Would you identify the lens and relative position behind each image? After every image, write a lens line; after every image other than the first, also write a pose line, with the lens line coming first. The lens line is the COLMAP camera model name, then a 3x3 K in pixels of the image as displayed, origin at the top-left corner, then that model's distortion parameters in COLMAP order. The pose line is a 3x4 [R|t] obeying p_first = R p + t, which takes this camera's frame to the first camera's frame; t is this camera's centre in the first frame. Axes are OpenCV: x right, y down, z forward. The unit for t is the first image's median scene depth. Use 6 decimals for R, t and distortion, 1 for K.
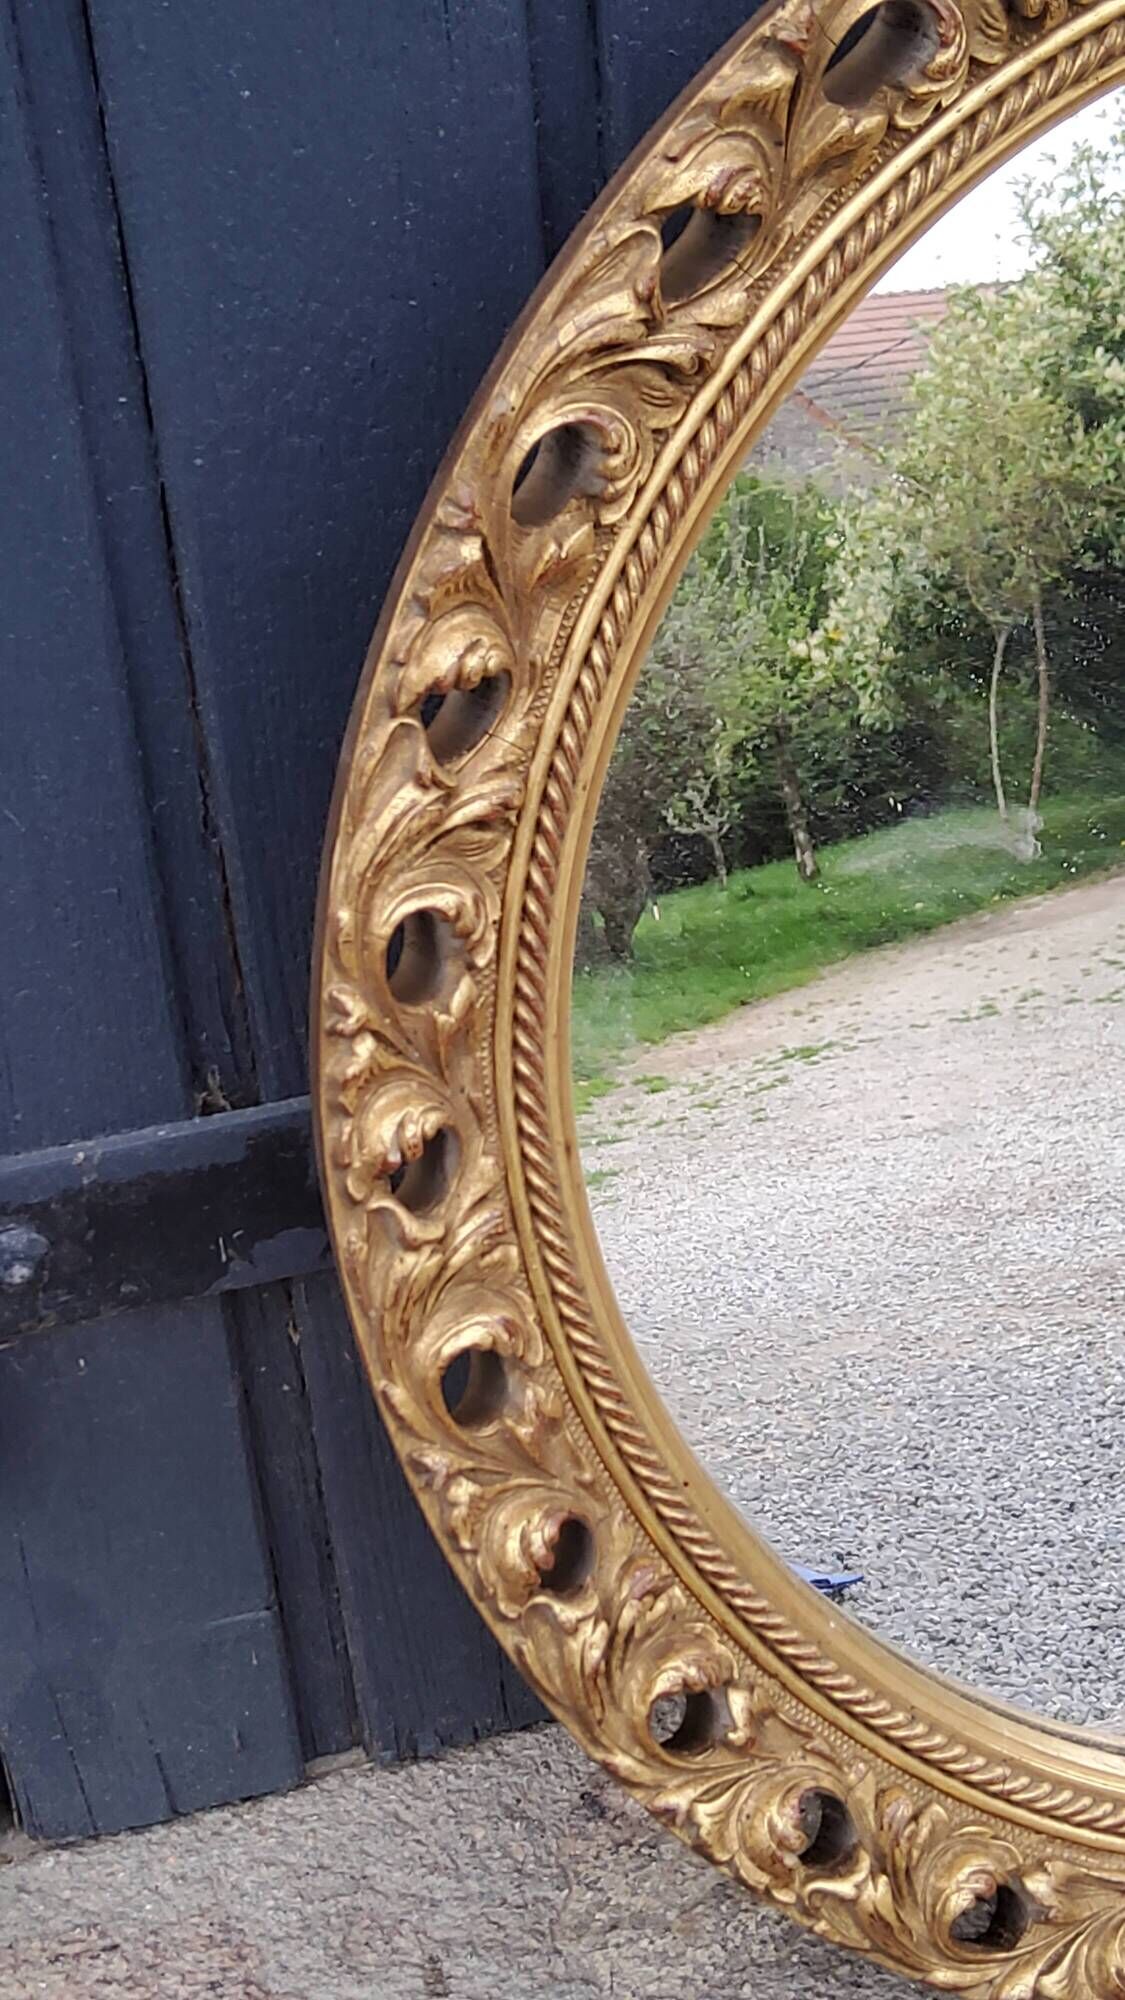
lens RADIAL K [[3028.6, 0, 581.9], [0, 3028.6, 985.0], [0, 0, 1]] dist [0.118437, 0.000000]
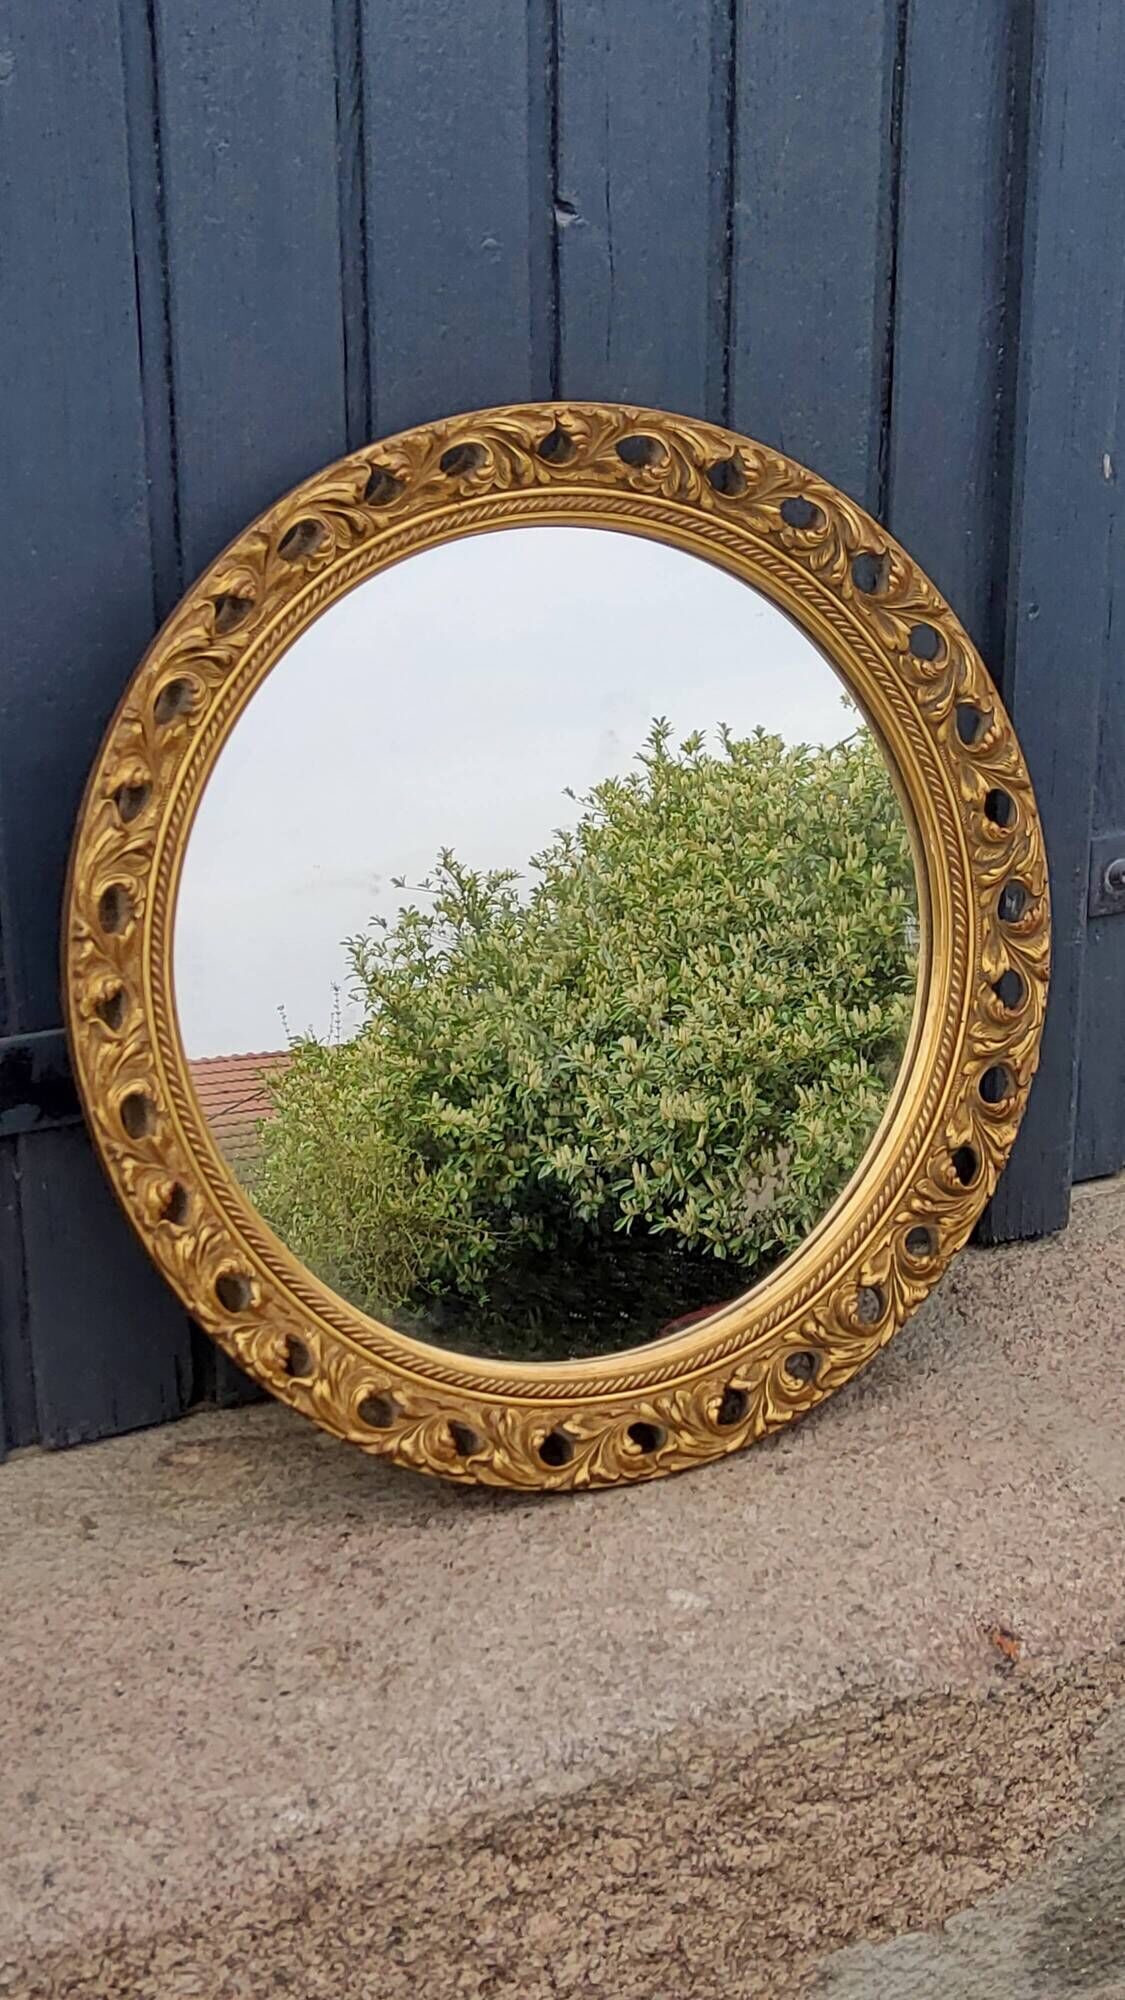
lens RADIAL K [[3028.6, 0, 587.3], [0, 3028.6, 985.4], [0, 0, 1]] dist [0.118437, 0.000000]
pose [[0.977088, -0.005714, 0.212760, -0.019856], [0.057605, 0.969430, -0.238510, 0.063577], [-0.204893, 0.245301, 0.947547, -0.127372]]
